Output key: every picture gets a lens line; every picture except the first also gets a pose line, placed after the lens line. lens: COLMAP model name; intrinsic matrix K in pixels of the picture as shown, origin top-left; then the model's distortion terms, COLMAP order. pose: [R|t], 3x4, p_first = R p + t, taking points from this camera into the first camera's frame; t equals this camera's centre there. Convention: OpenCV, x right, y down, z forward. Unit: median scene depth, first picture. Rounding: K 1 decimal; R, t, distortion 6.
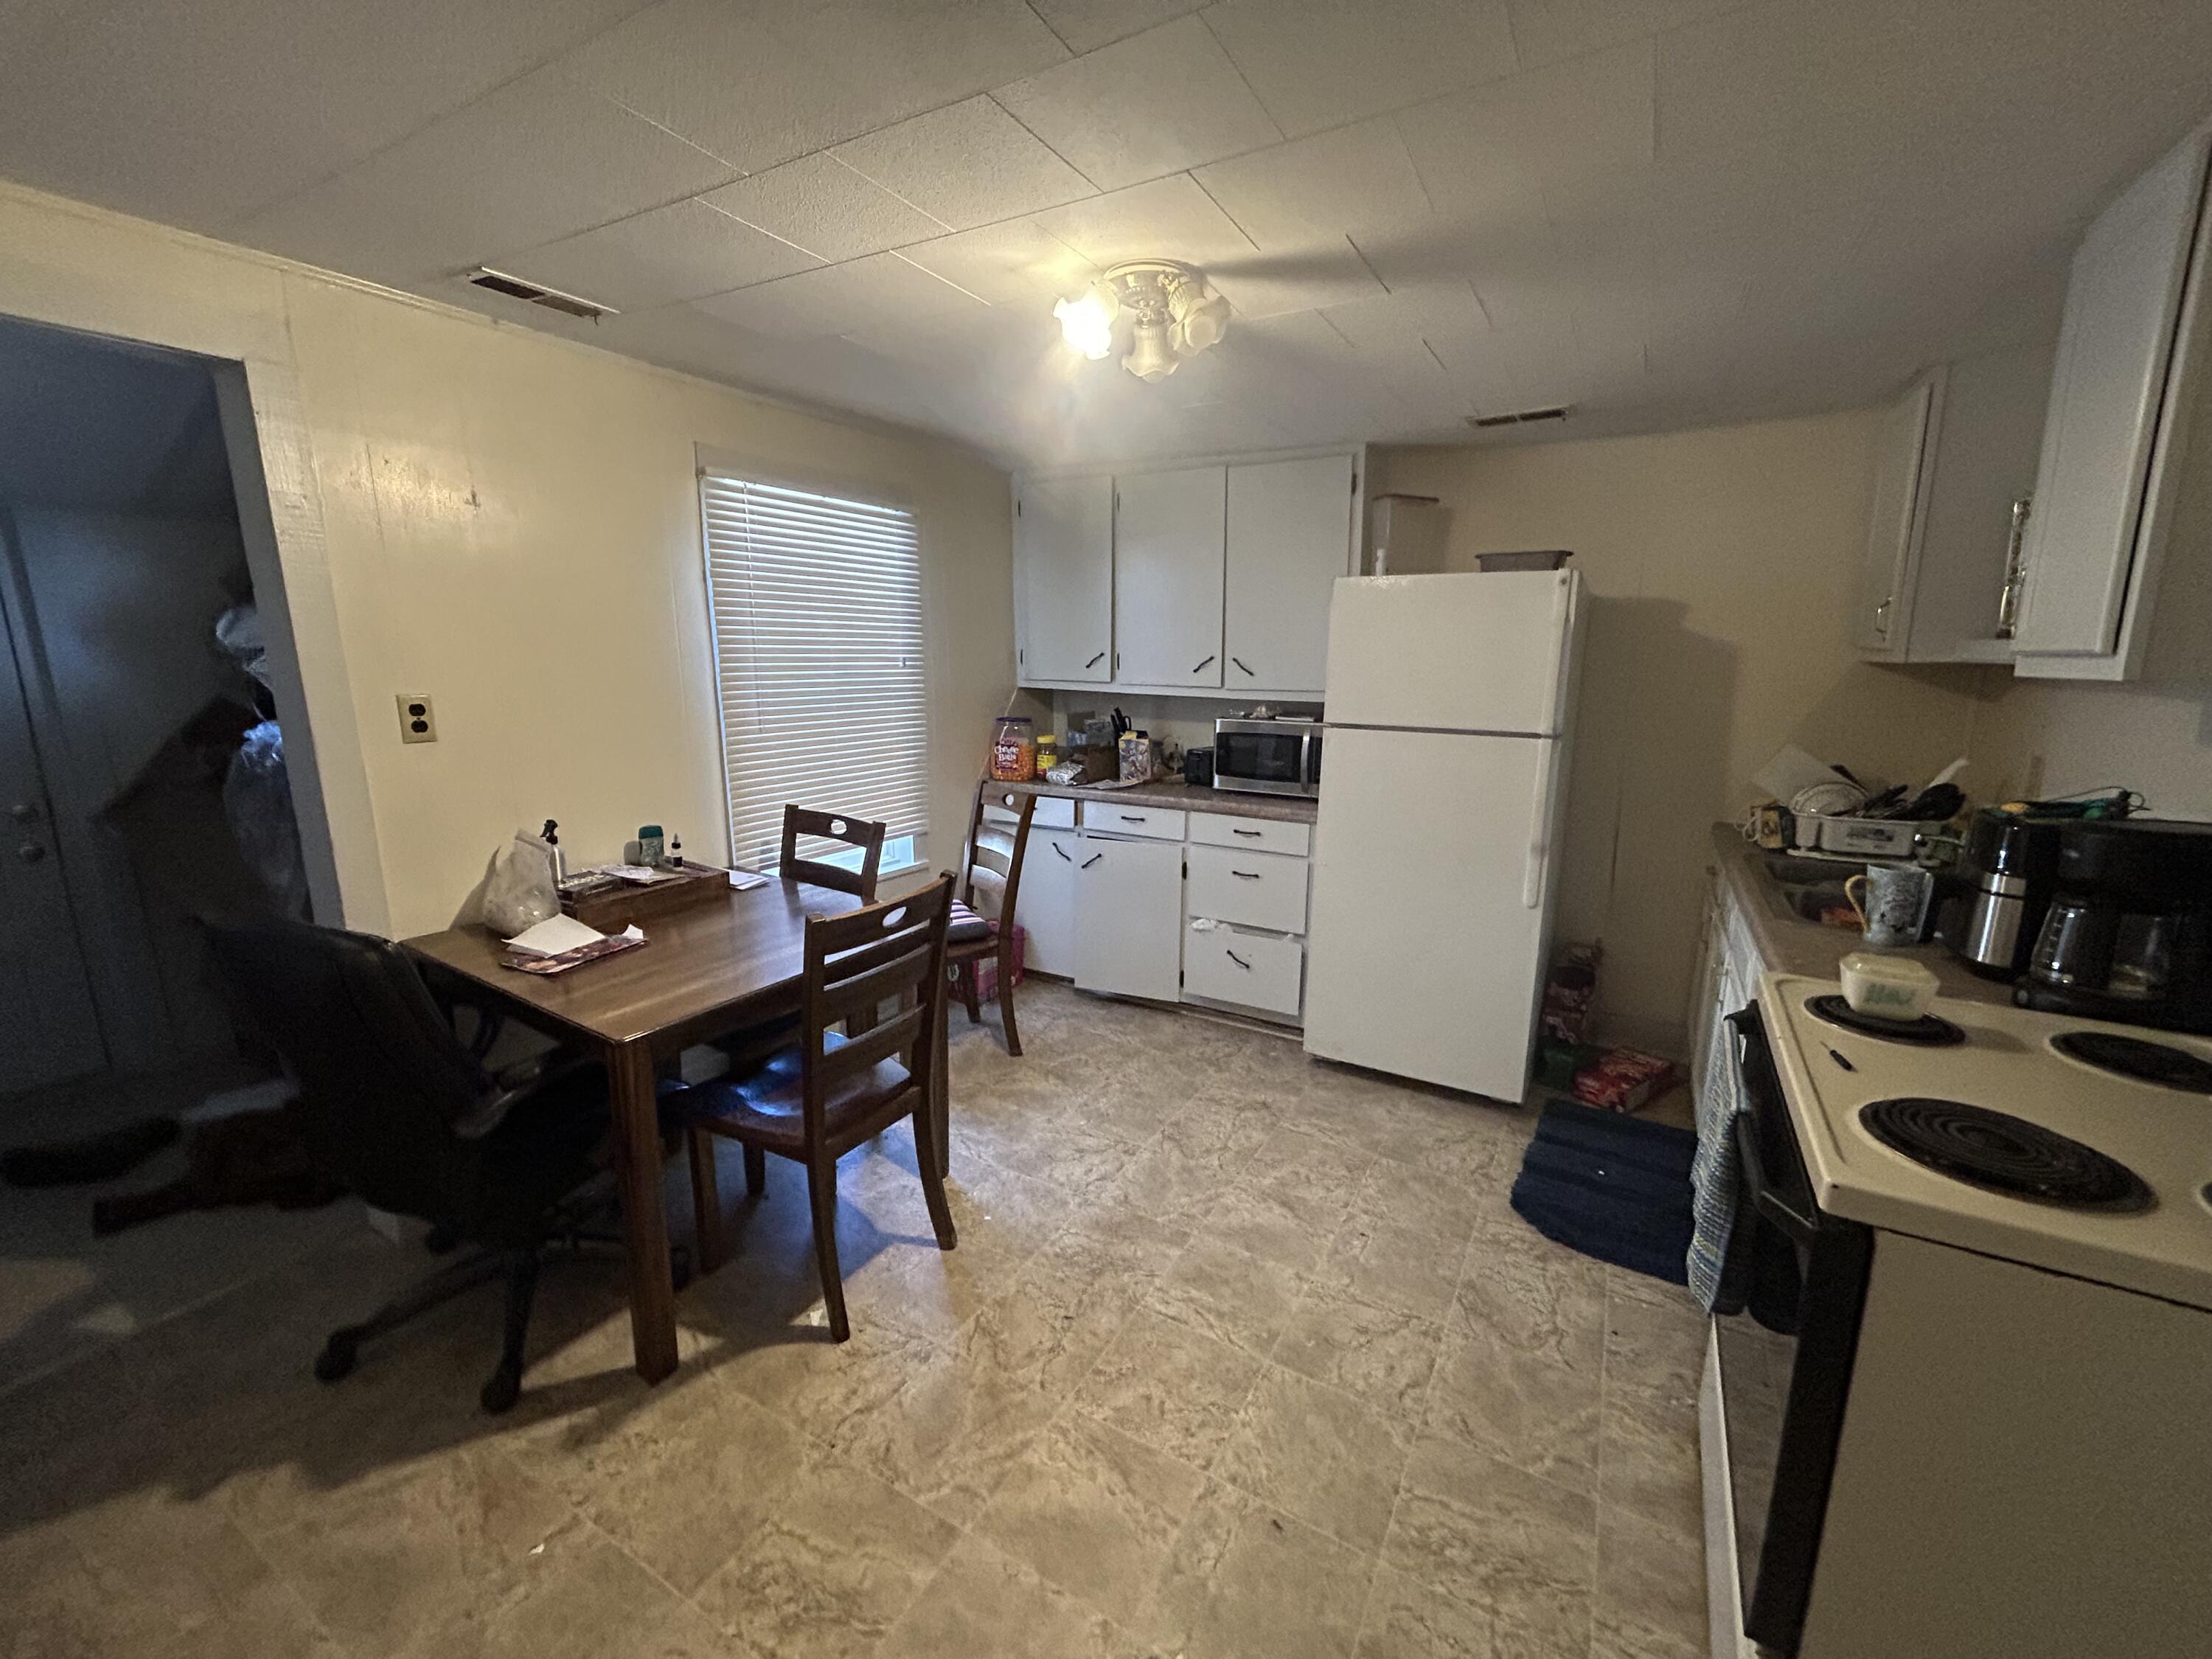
lens RADIAL K [[894.5, 0, 1110.5], [0, 894.5, 828.4], [0, 0, 1]] dist [0.000723, -0.000705]
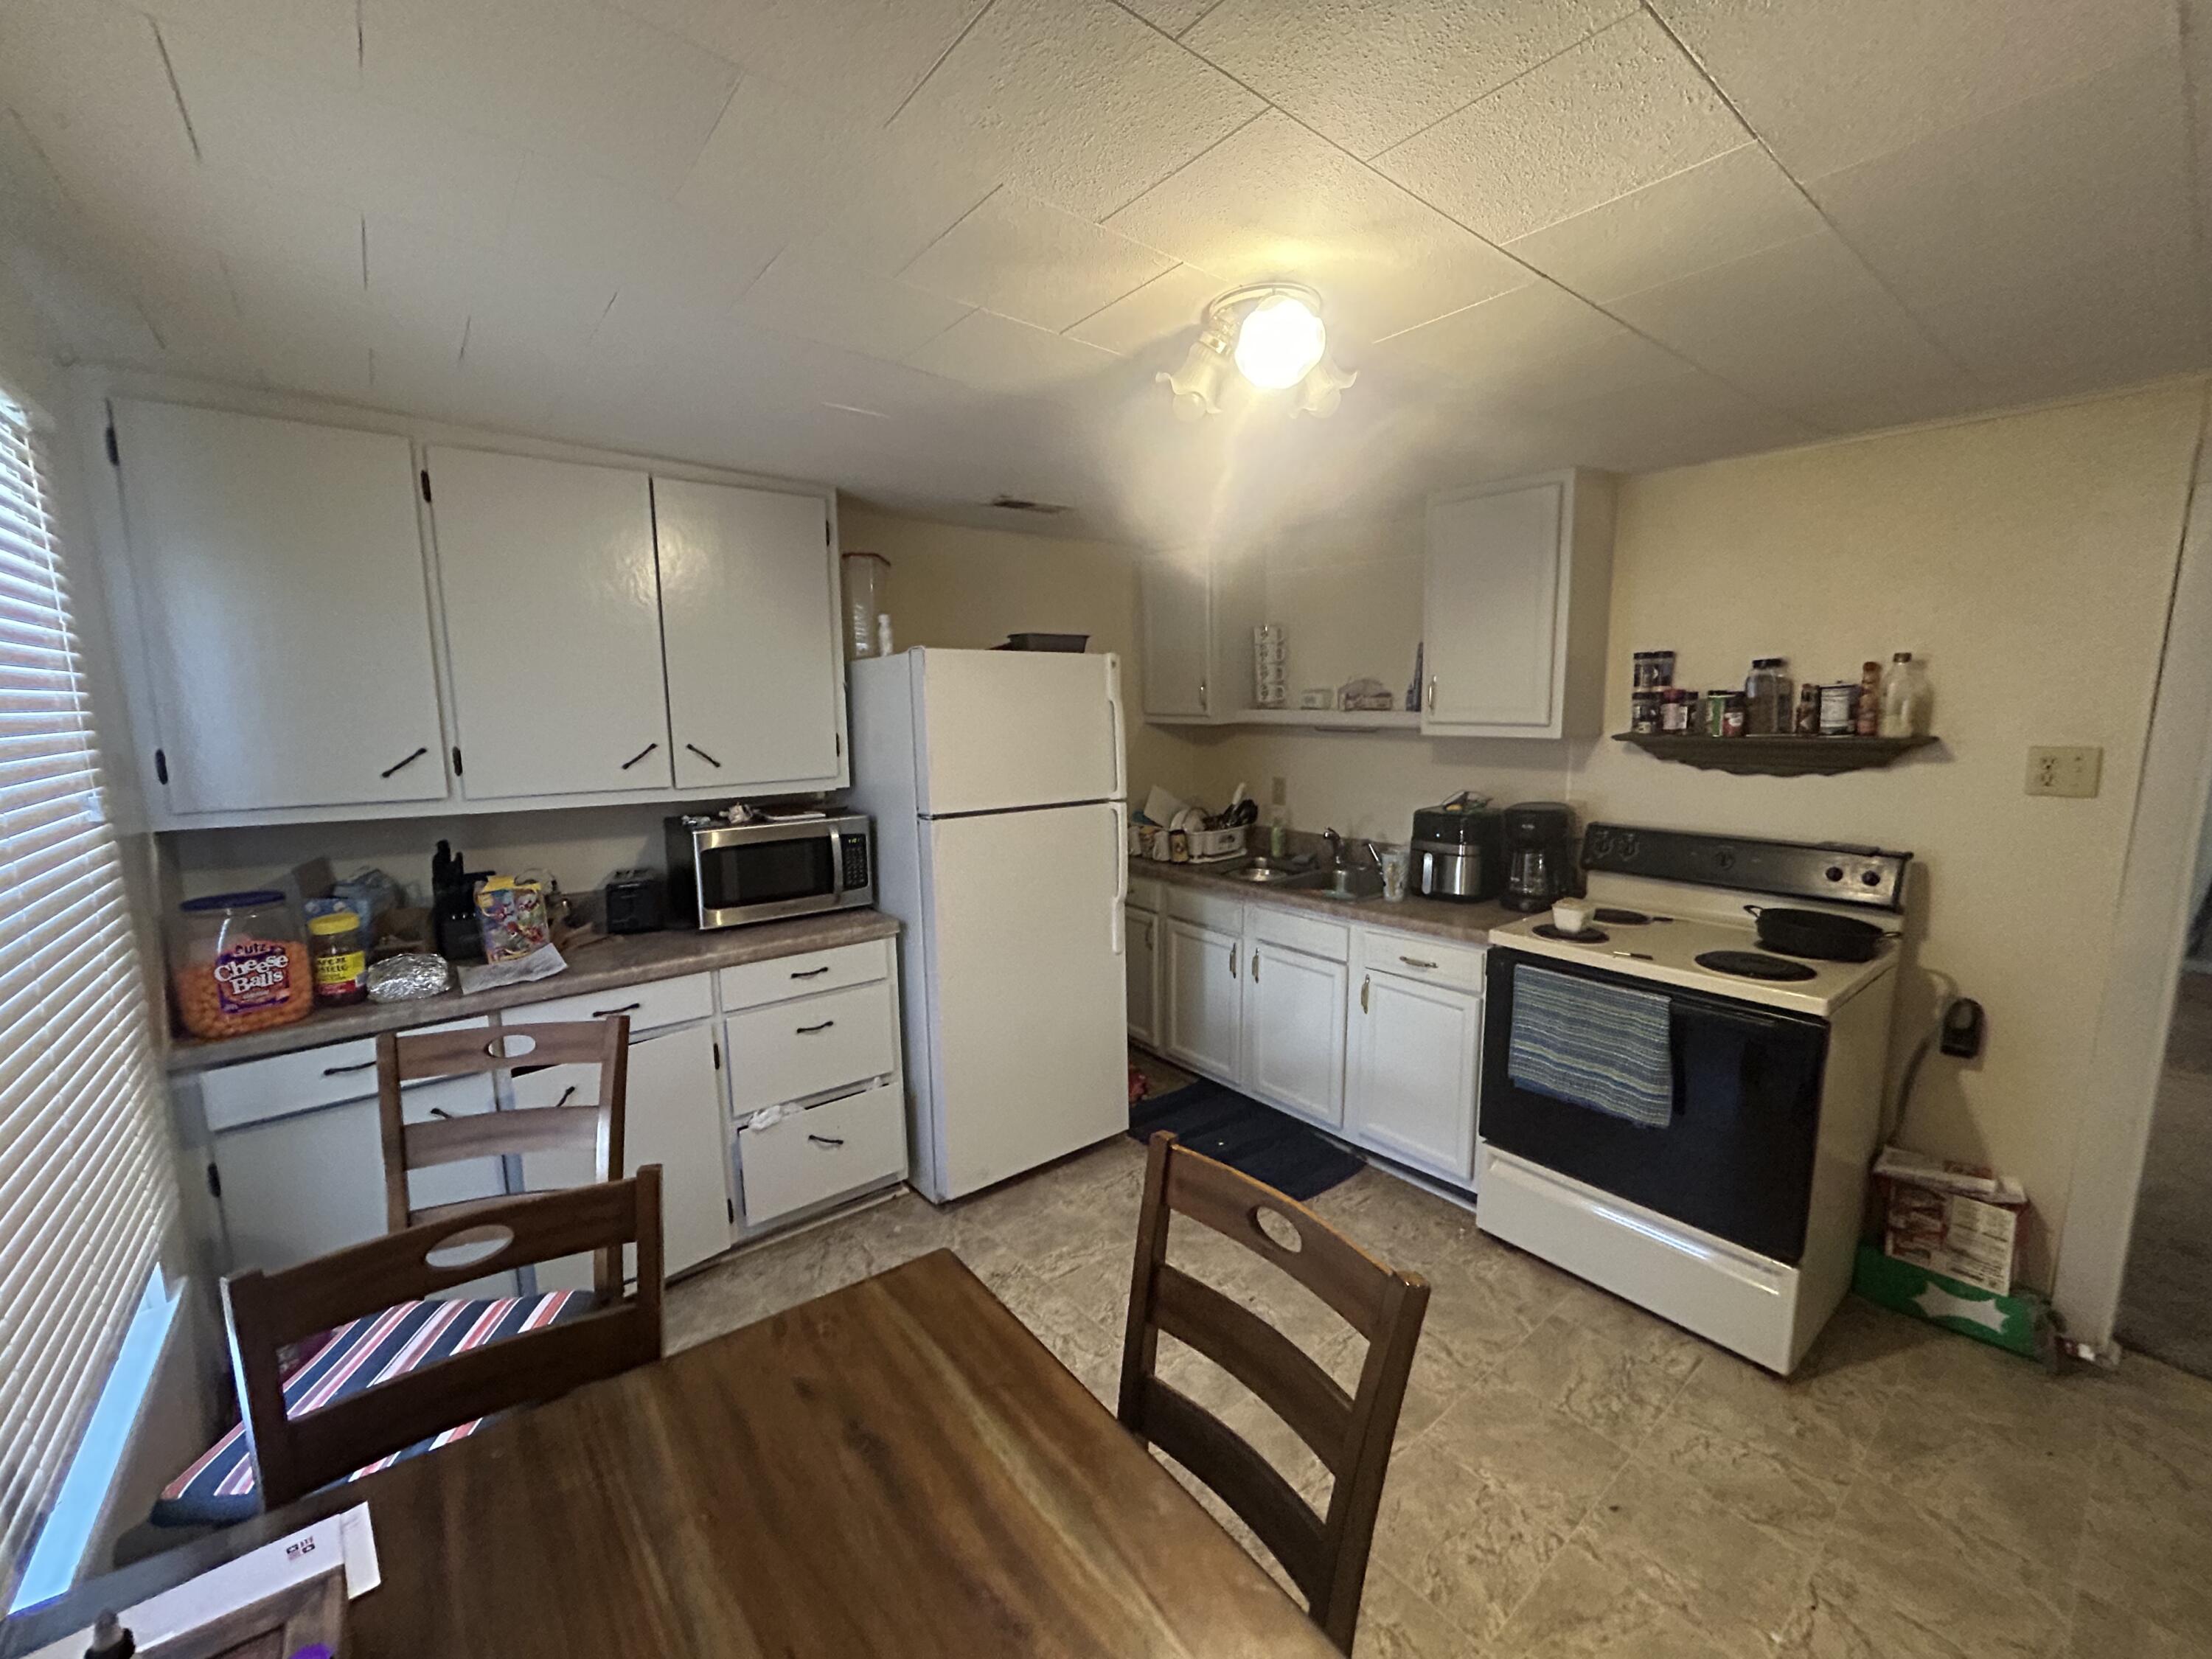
lens RADIAL K [[894.5, 0, 1104.8], [0, 894.5, 829.3], [0, 0, 1]] dist [0.000723, -0.000705]
pose [[0.356234, -0.146853, 0.922785, -0.515688], [0.193243, 0.977801, 0.081009, -0.149265], [-0.914196, 0.149464, 0.376704, 0.553769]]
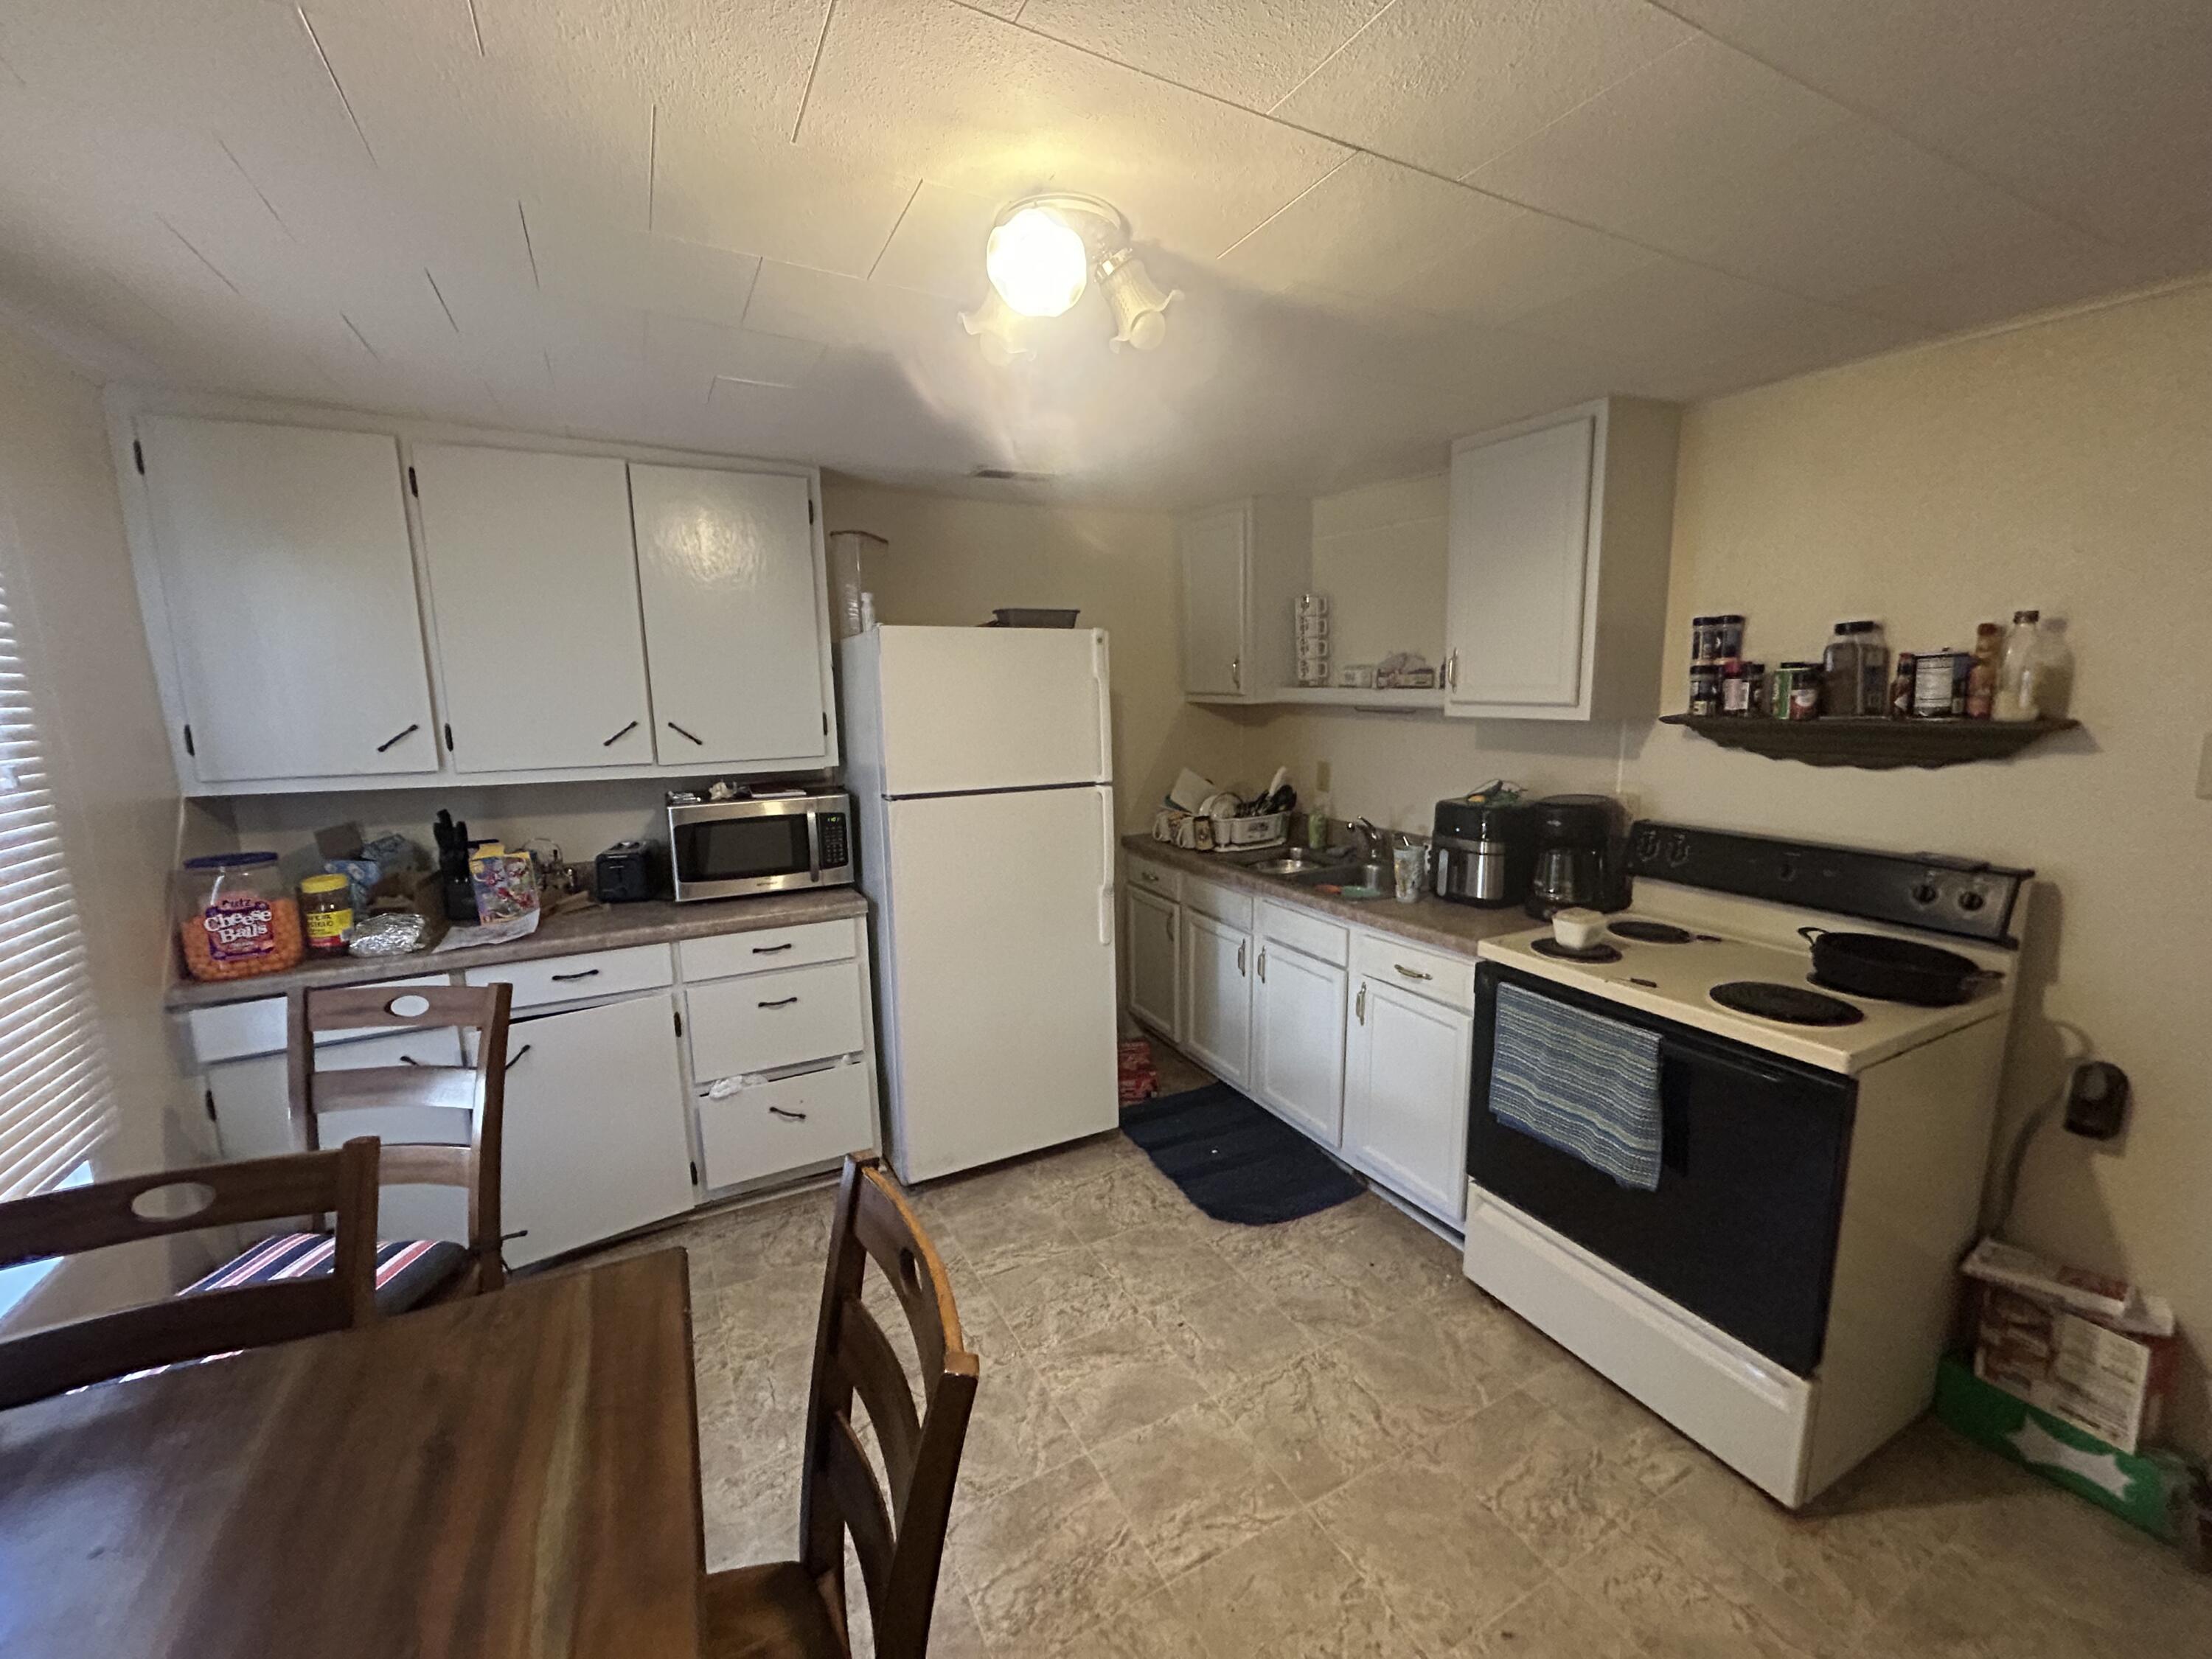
lens RADIAL K [[894.5, 0, 1105.7], [0, 894.5, 828.0], [0, 0, 1]] dist [0.000723, -0.000705]
pose [[0.527897, -0.153722, 0.835281, -0.378362], [0.182446, 0.981049, 0.065243, -0.111296], [-0.829480, 0.117952, 0.545939, 0.391900]]
